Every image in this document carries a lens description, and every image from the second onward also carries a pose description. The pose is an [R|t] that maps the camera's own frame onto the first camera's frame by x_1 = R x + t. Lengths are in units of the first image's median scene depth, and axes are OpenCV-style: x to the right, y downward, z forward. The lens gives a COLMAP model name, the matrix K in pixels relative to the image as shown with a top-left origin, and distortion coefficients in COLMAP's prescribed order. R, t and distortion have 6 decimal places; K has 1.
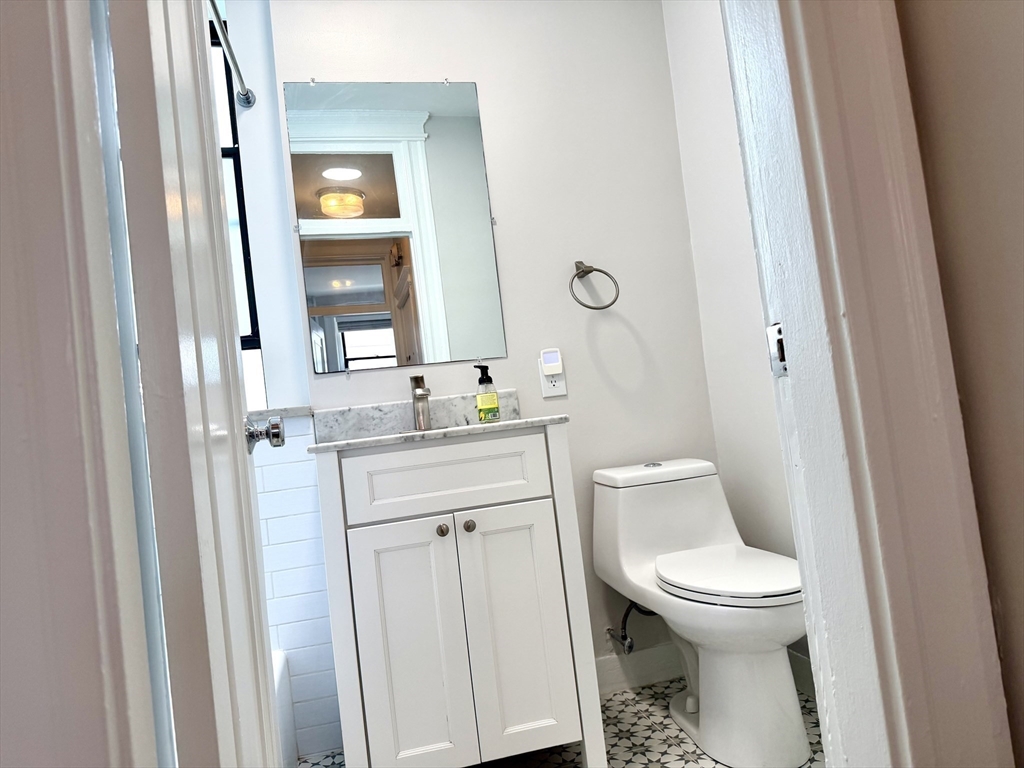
lens RADIAL K [[718.2, 0, 512.3], [0, 718.2, 384.4], [0, 0, 1]] dist [0.001591, 0.000043]
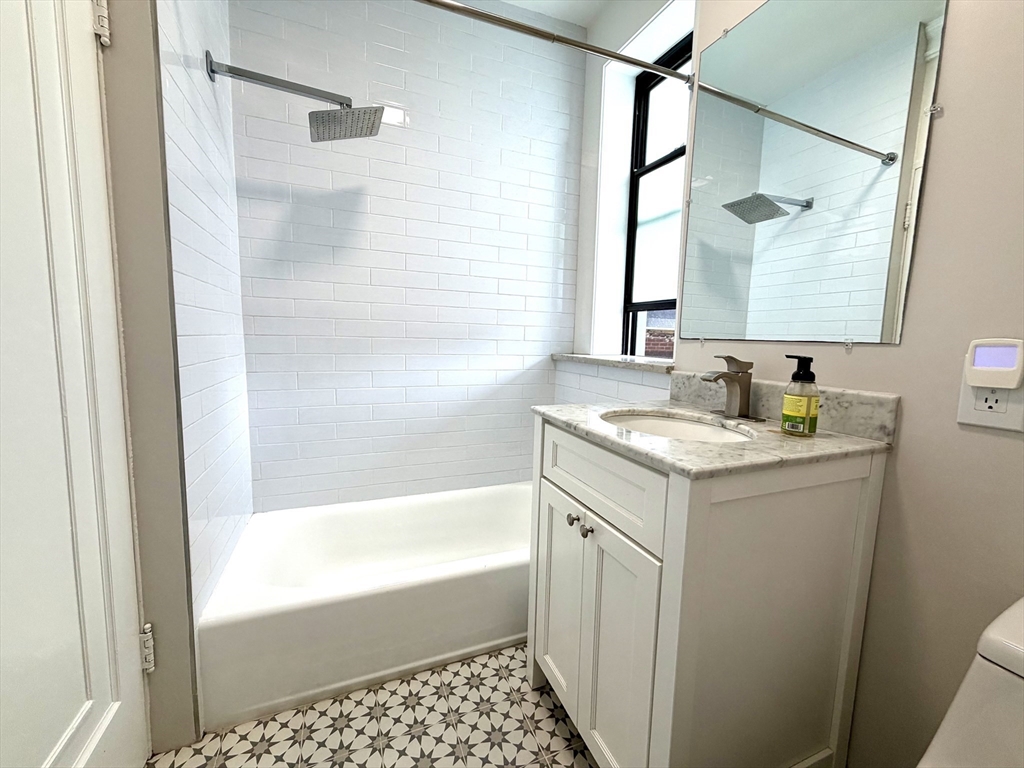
lens RADIAL K [[405.4, 0, 509.7], [0, 405.4, 382.0], [0, 0, 1]] dist [0.001932, -0.000258]
pose [[0.119495, 0.230026, -0.965820, 0.324261], [0.025045, 0.971783, 0.234545, -0.104138], [0.992519, -0.052216, 0.110362, 0.658352]]
